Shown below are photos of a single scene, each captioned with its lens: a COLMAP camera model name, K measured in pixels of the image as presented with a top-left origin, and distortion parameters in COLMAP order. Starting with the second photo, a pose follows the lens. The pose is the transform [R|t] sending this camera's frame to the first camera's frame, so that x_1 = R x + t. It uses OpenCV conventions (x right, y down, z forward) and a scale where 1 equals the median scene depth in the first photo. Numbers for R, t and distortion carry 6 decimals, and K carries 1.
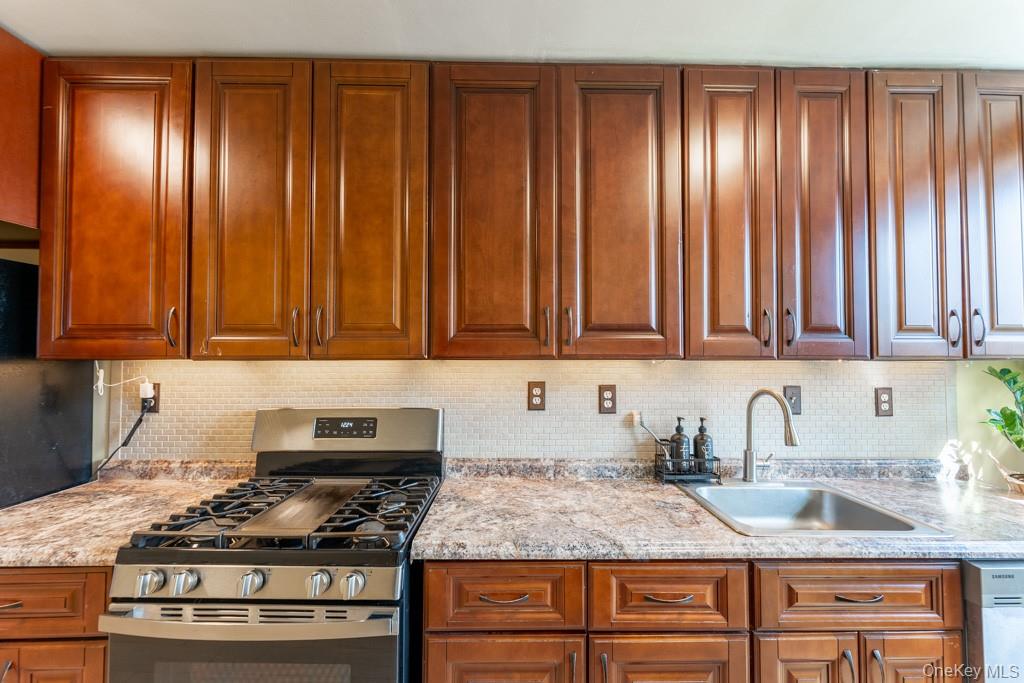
lens RADIAL K [[414.0, 0, 512.0], [0, 414.0, 341.5], [0, 0, 1]] dist [0.020581, -0.006806]
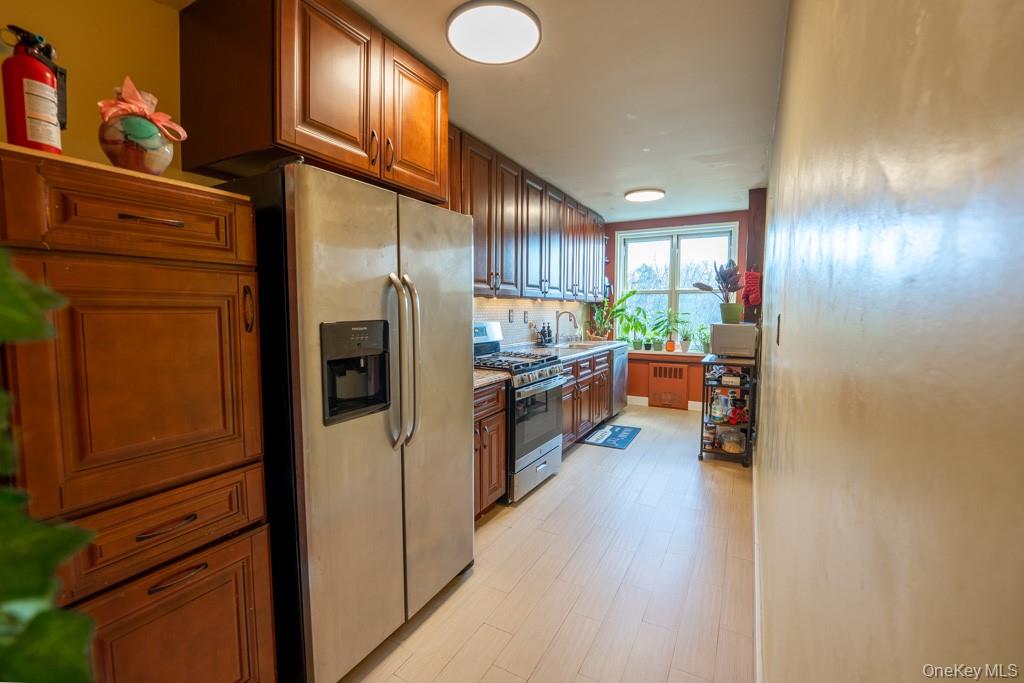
lens RADIAL K [[438.2, 0, 508.9], [0, 438.2, 347.3], [0, 0, 1]] dist [-0.001573, -0.000126]
pose [[0.490679, -0.081531, 0.867518, -2.038800], [-0.032342, 0.993223, 0.111637, 0.036168], [-0.870740, -0.082835, 0.484717, -0.156947]]
